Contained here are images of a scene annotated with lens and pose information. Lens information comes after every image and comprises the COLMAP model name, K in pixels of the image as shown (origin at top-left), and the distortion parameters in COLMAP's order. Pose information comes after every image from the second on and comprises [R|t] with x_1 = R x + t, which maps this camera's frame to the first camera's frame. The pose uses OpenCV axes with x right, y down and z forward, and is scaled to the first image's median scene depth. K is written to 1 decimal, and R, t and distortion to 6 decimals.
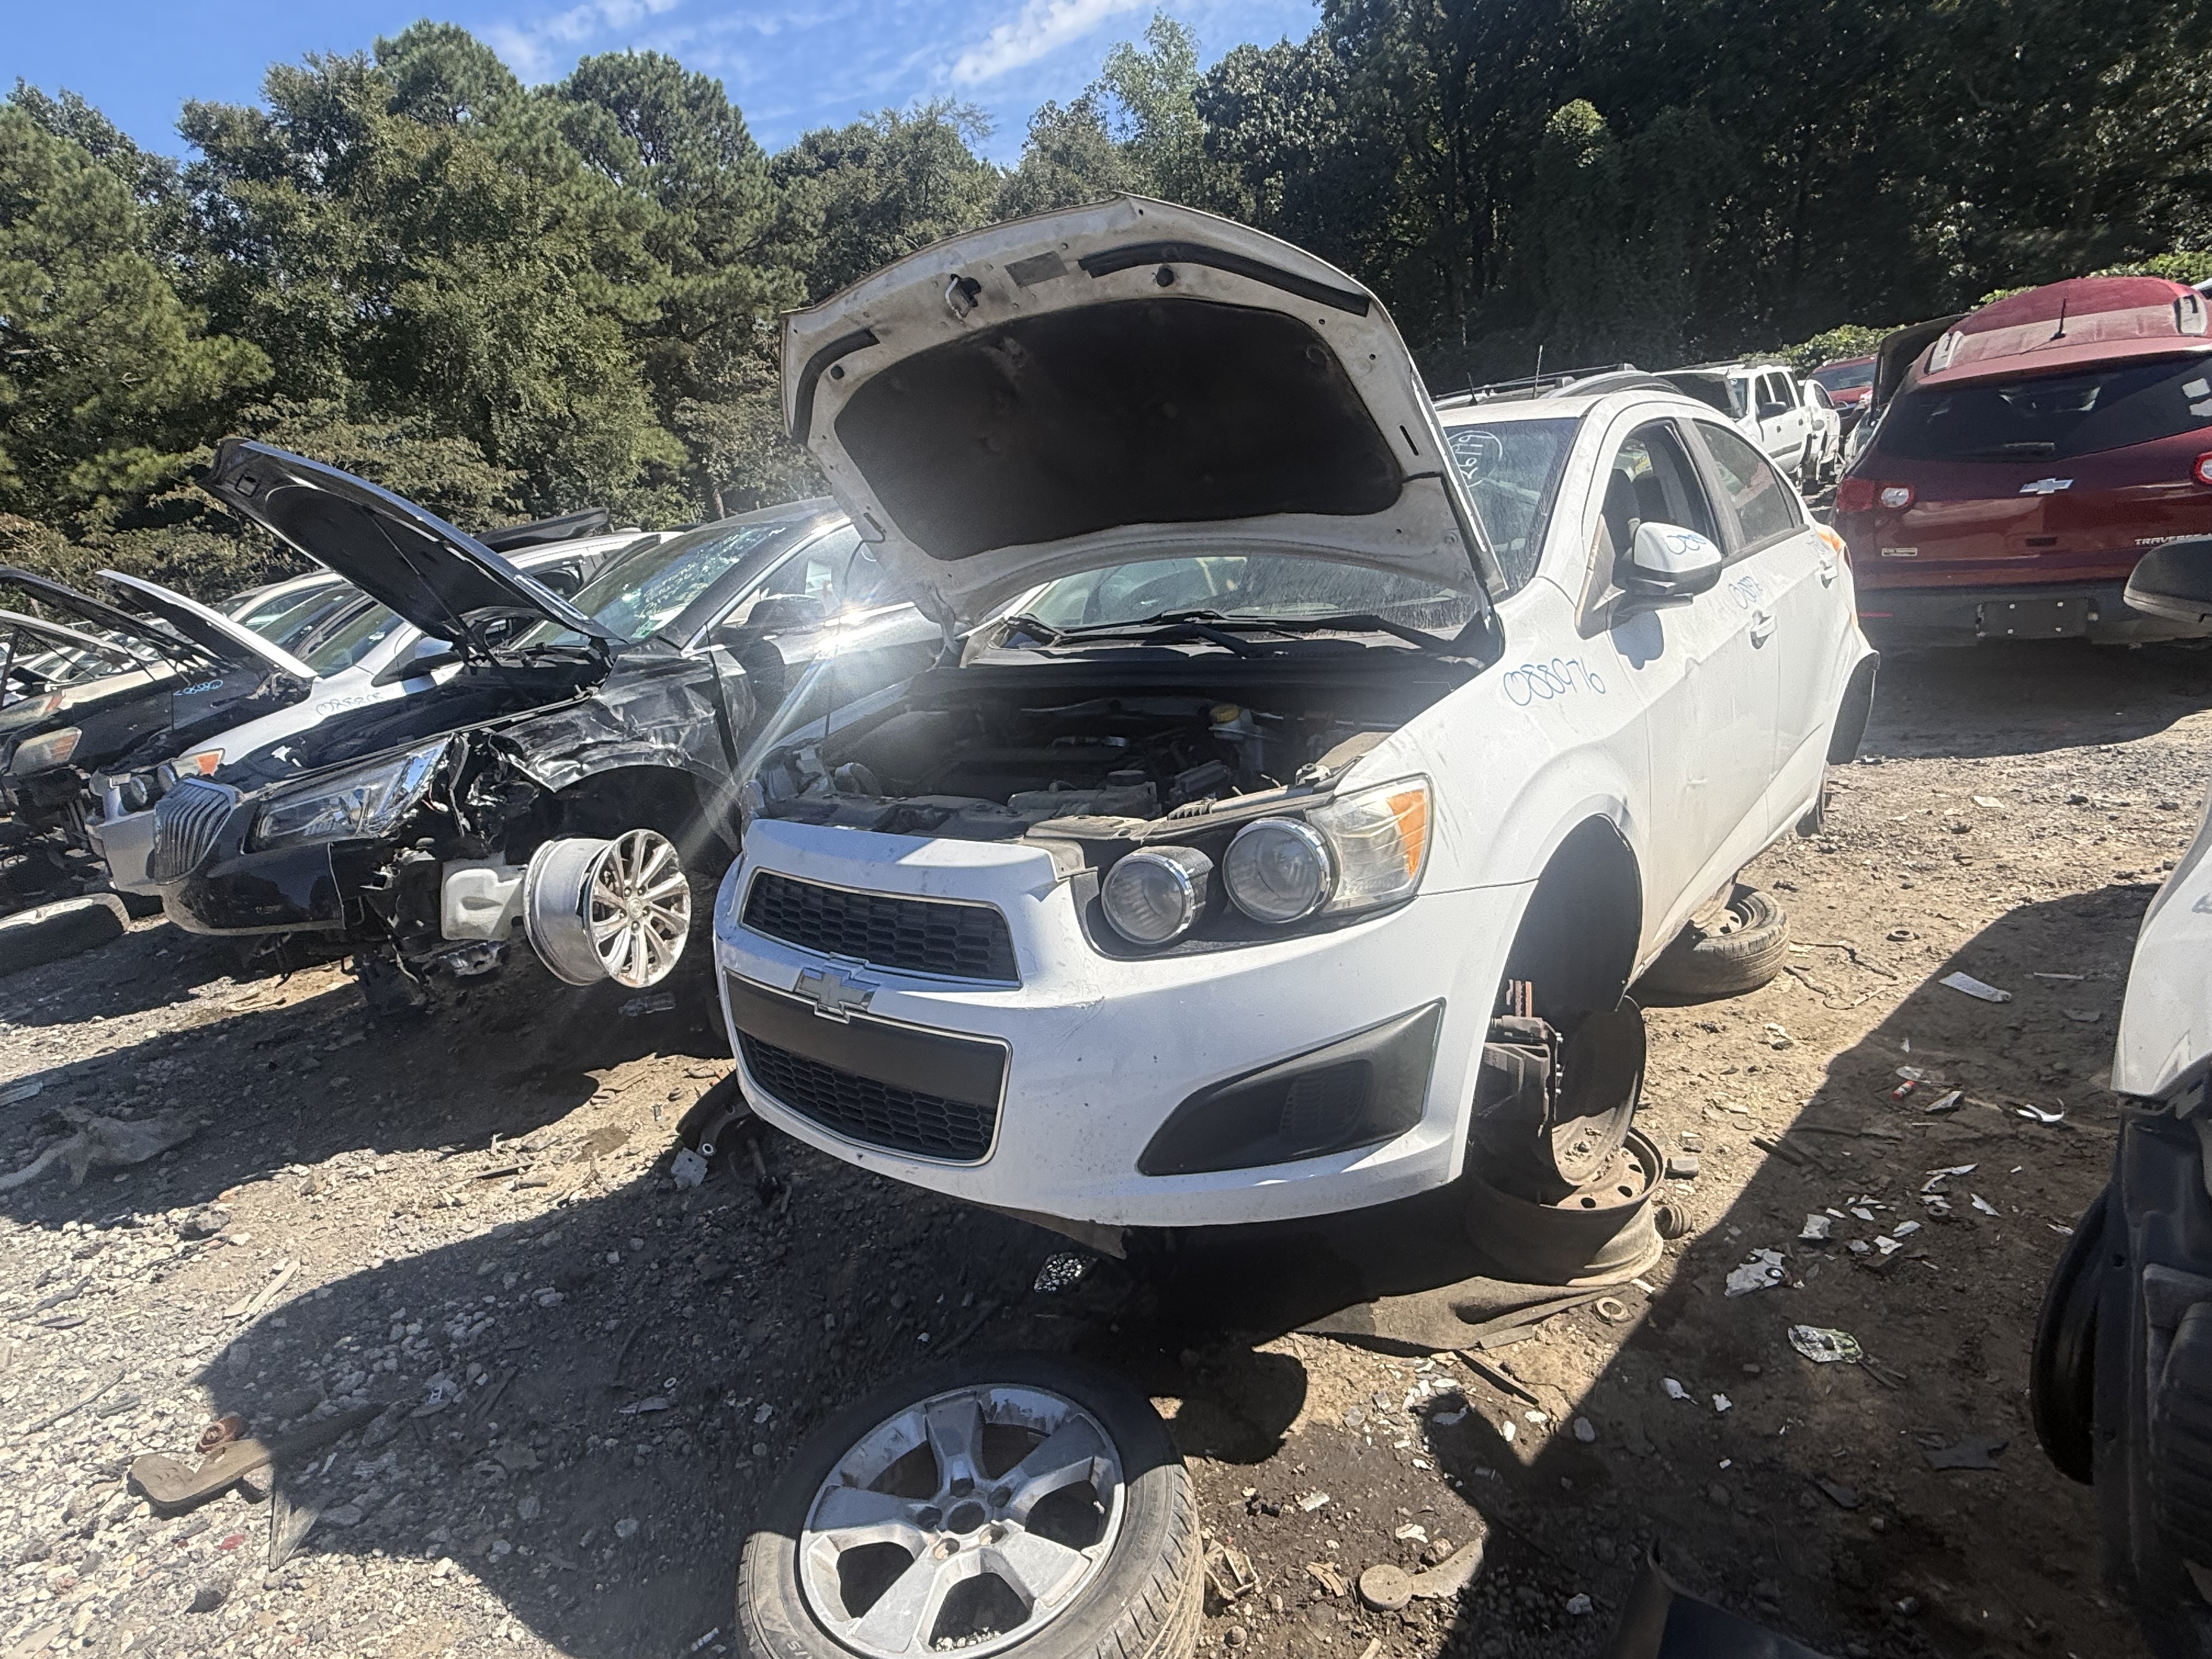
lens RADIAL K [[1159.0, 0, 1093.4], [0, 1159.0, 825.2], [0, 0, 1]] dist [0.002958, -0.001651]
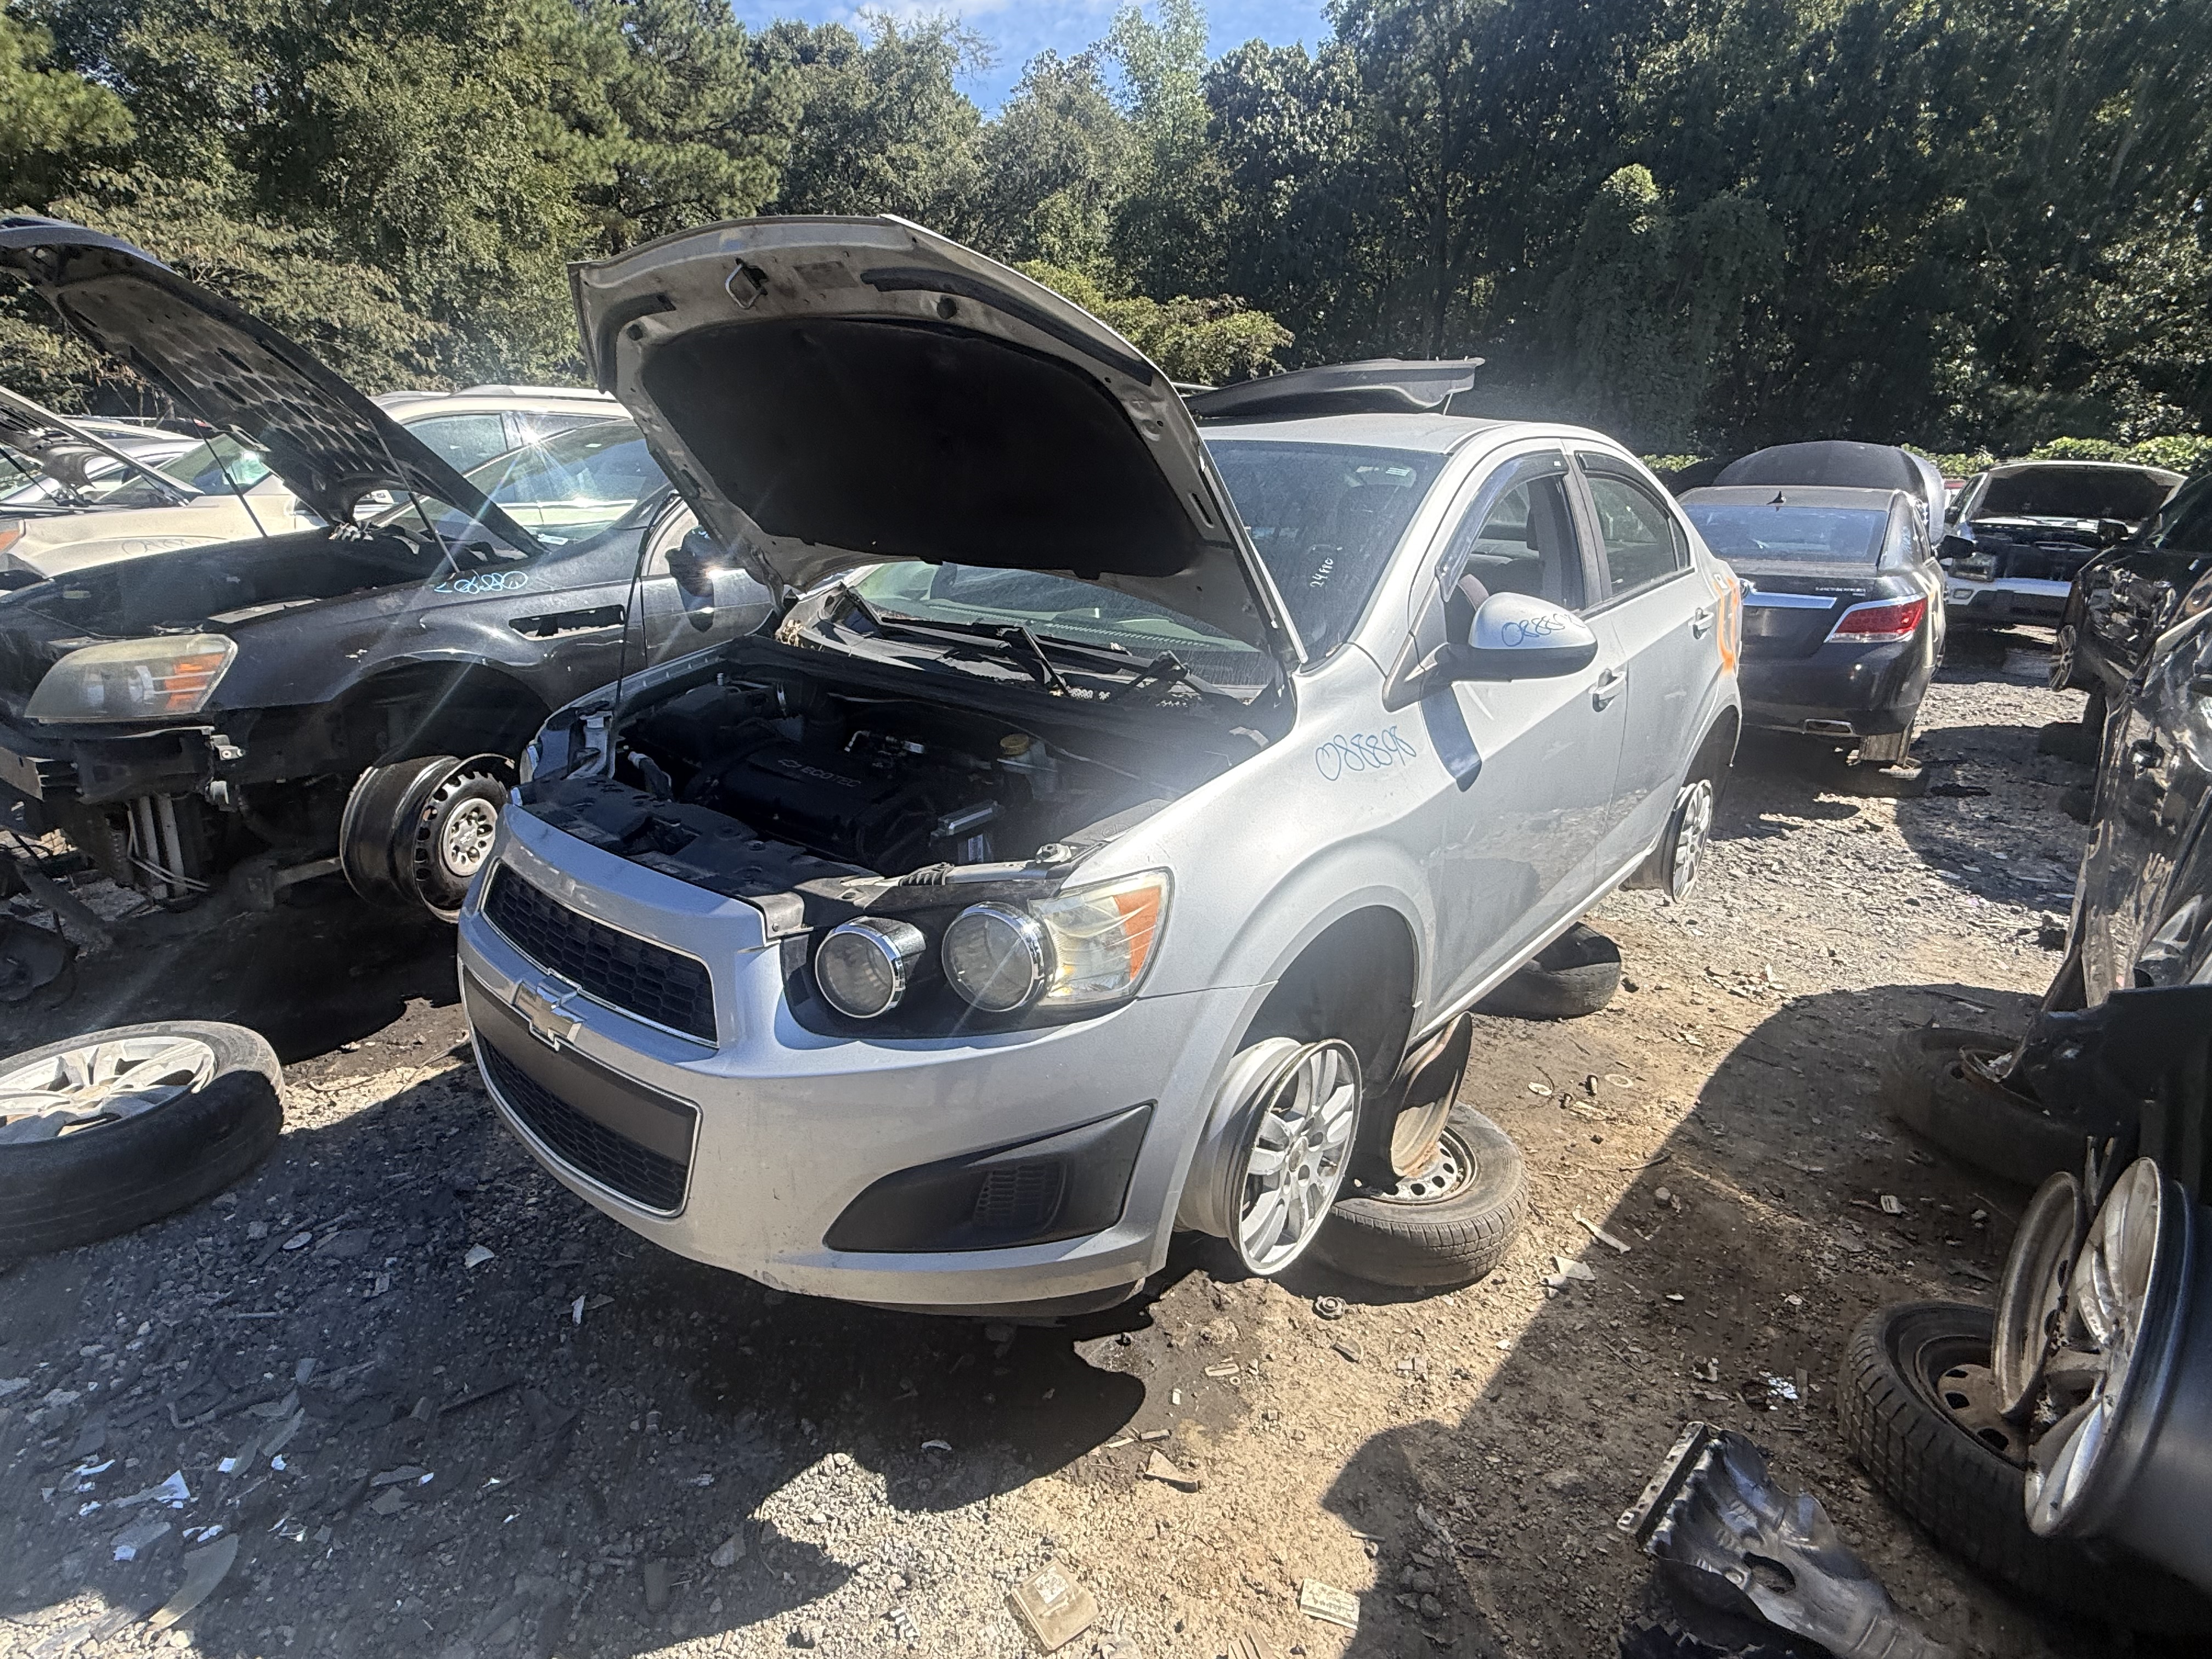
lens RADIAL K [[1159.0, 0, 1094.5], [0, 1159.0, 826.2], [0, 0, 1]] dist [0.002958, -0.001651]
pose [[0.978668, 0.132009, 0.157426, -0.111590], [-0.133414, 0.991059, -0.001658, -0.010117], [-0.156237, -0.019380, 0.987529, 0.095754]]
